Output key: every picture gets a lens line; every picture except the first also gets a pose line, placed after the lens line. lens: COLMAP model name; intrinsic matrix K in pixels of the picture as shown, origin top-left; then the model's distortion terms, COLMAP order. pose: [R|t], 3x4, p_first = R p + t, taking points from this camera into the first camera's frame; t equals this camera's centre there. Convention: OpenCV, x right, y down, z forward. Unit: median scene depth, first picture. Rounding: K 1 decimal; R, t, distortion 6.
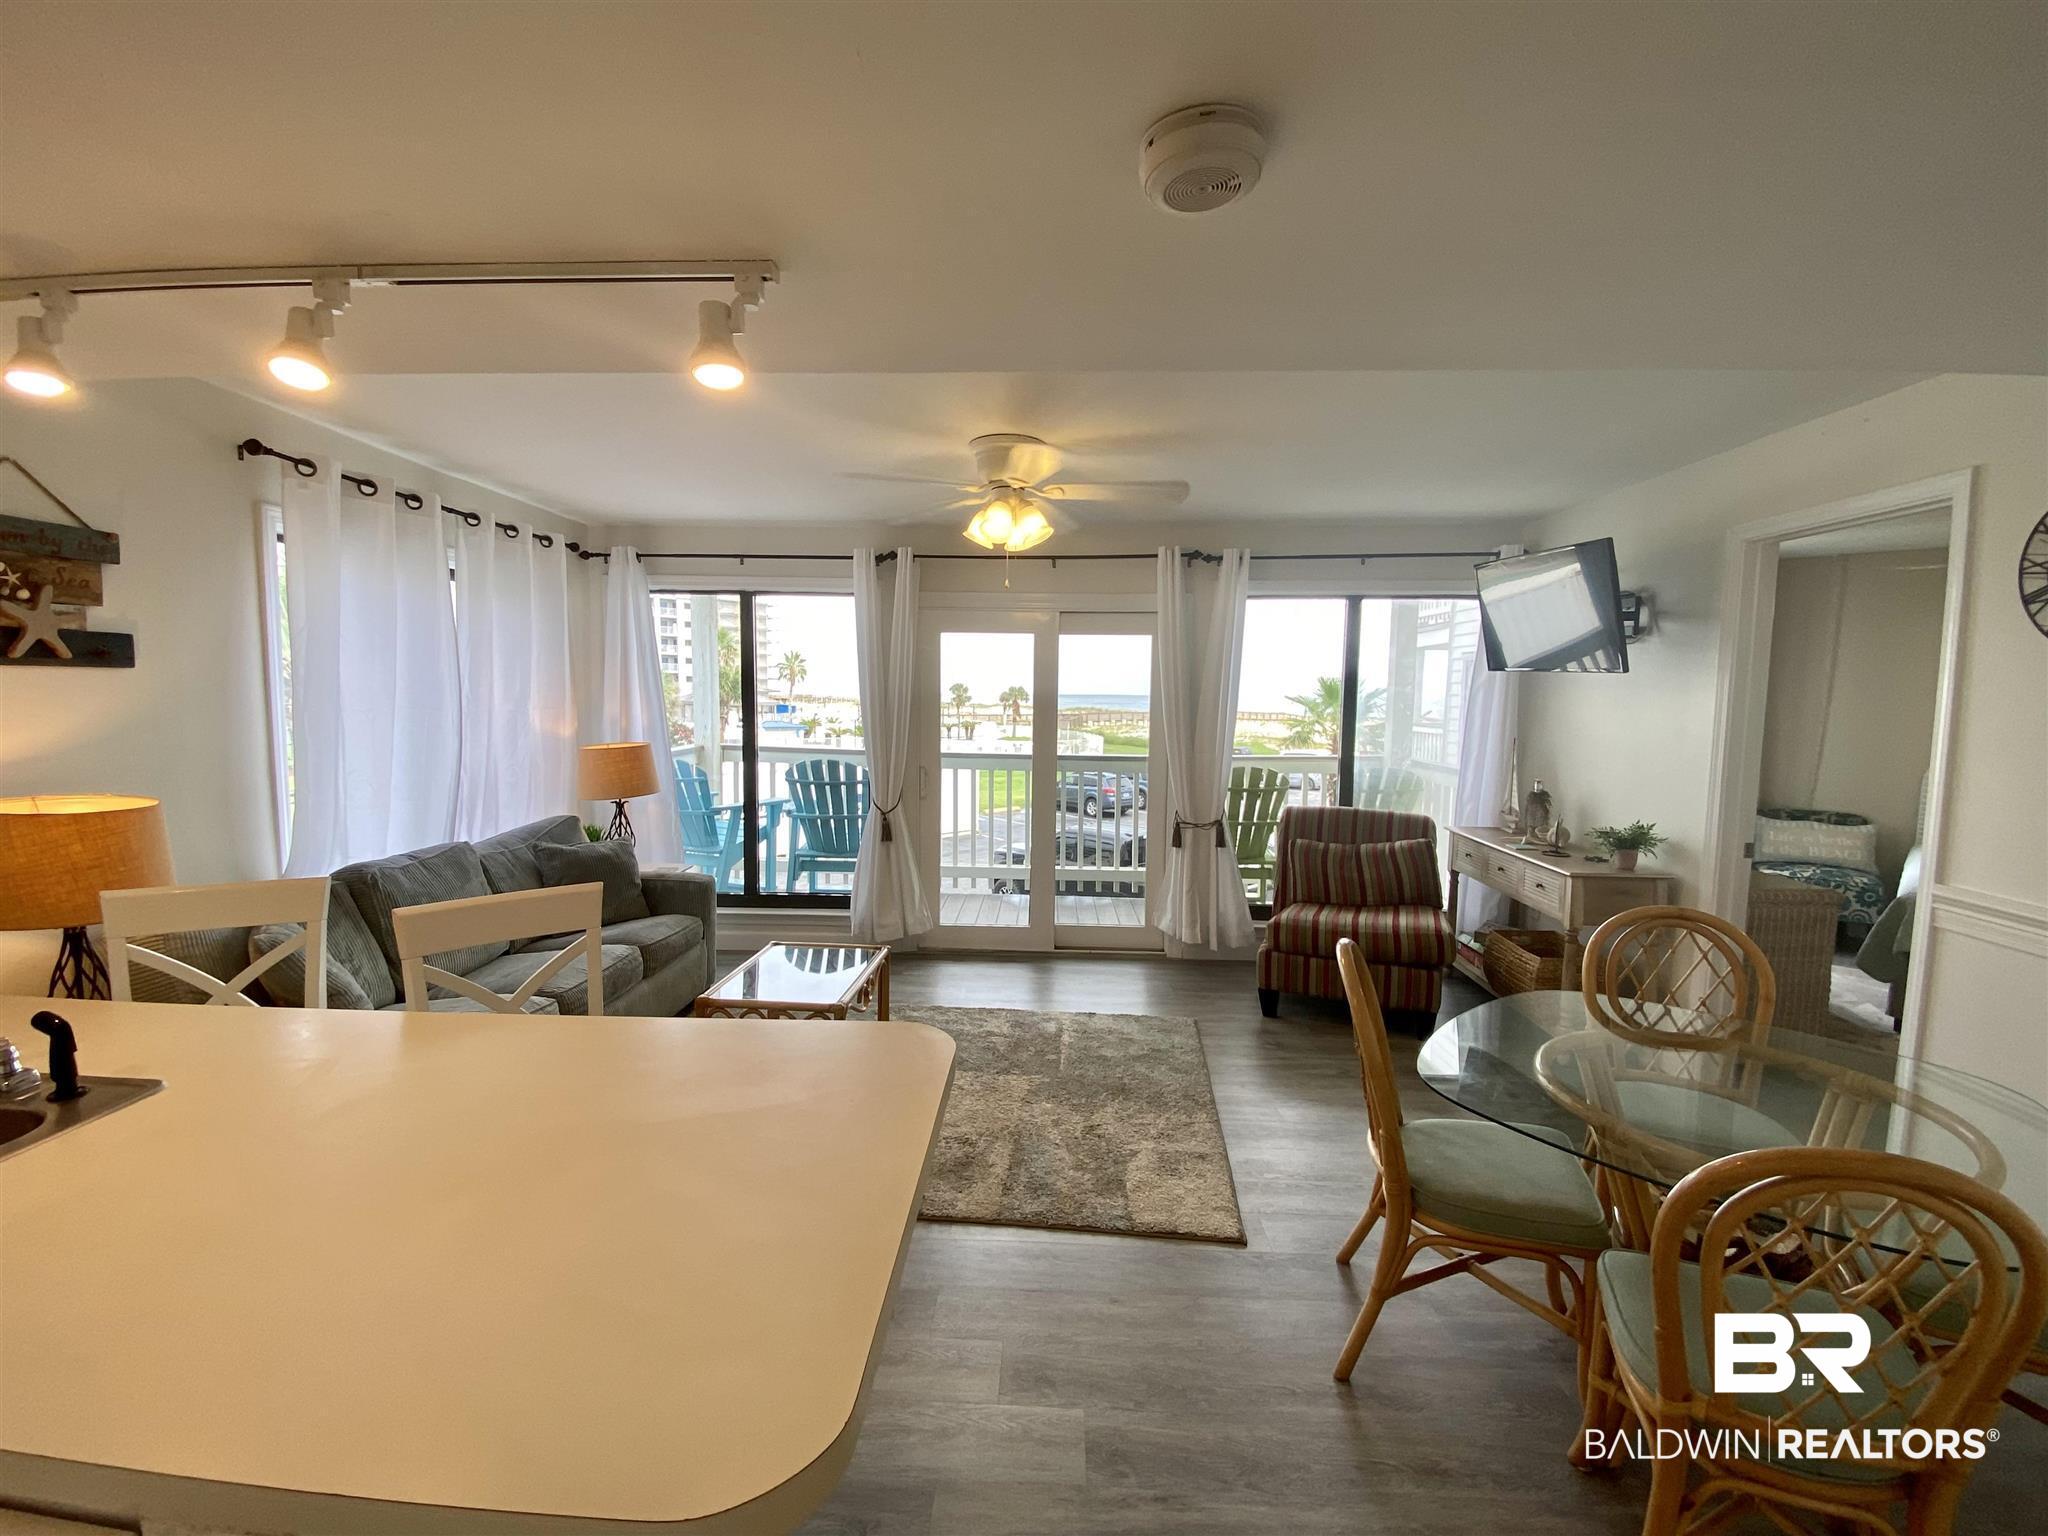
lens RADIAL K [[852.0, 0, 1023.4], [0, 852.0, 768.2], [0, 0, 1]] dist [-0.005188, -0.001613]
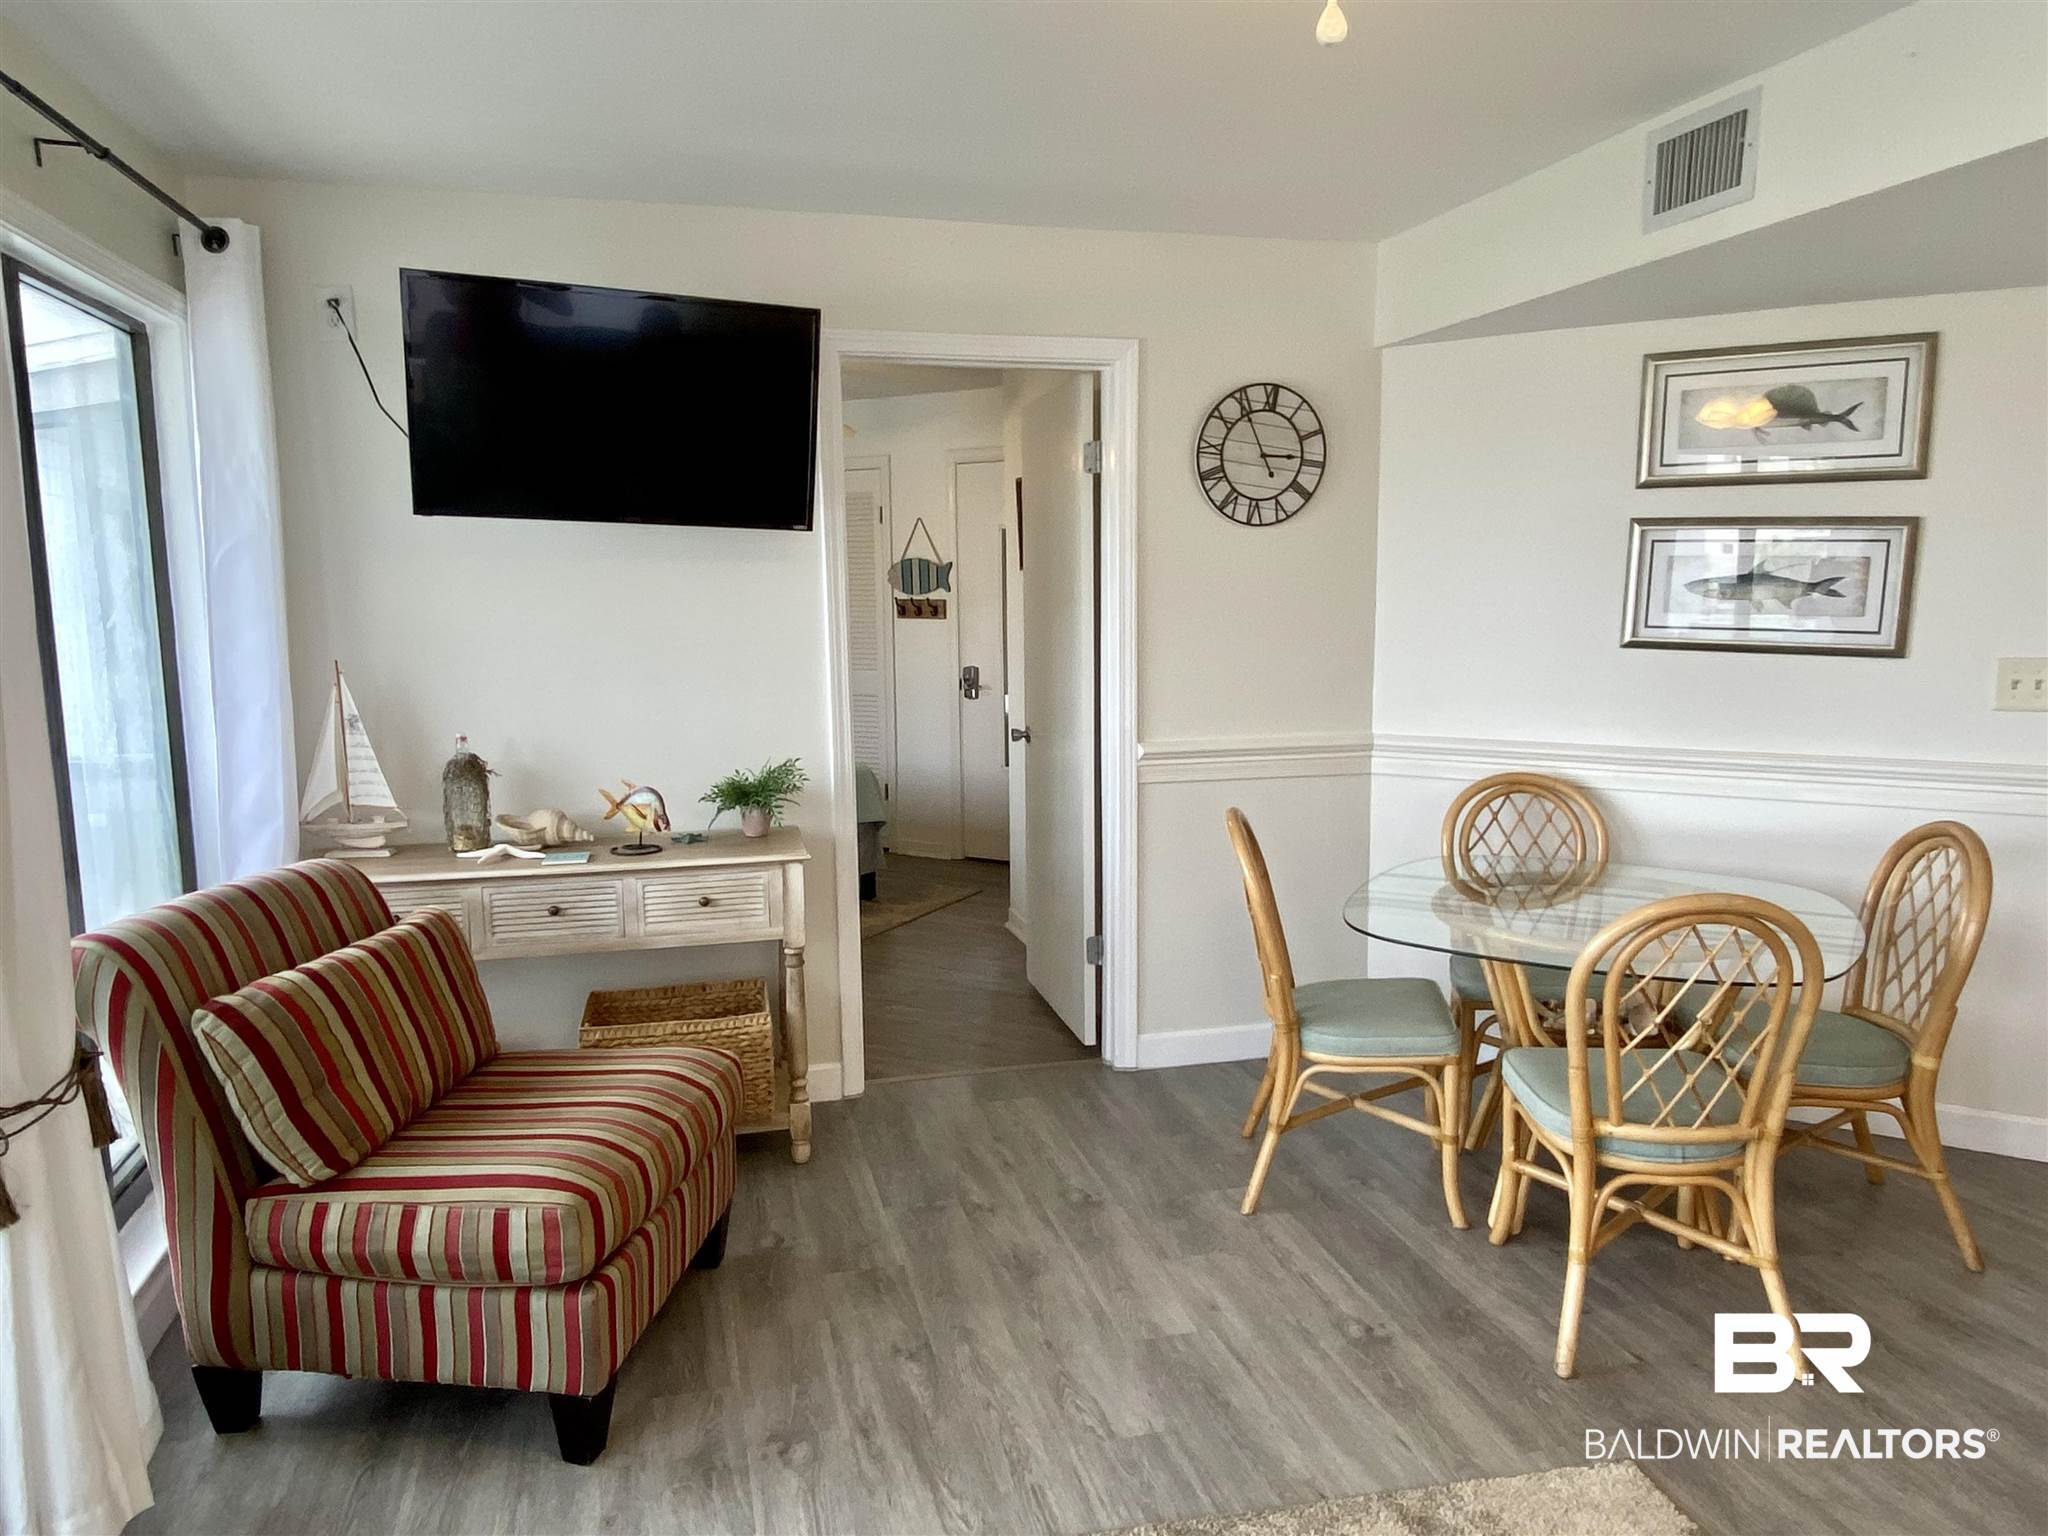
lens RADIAL K [[1337.0, 0, 978.6], [0, 1337.0, 780.1], [0, 0, 1]] dist [0.018104, -0.034317]
pose [[-0.291228, -0.143312, 0.945858, -0.220024], [0.089803, 0.980254, 0.176174, -0.065369], [-0.952429, 0.136248, -0.272608, 0.833713]]
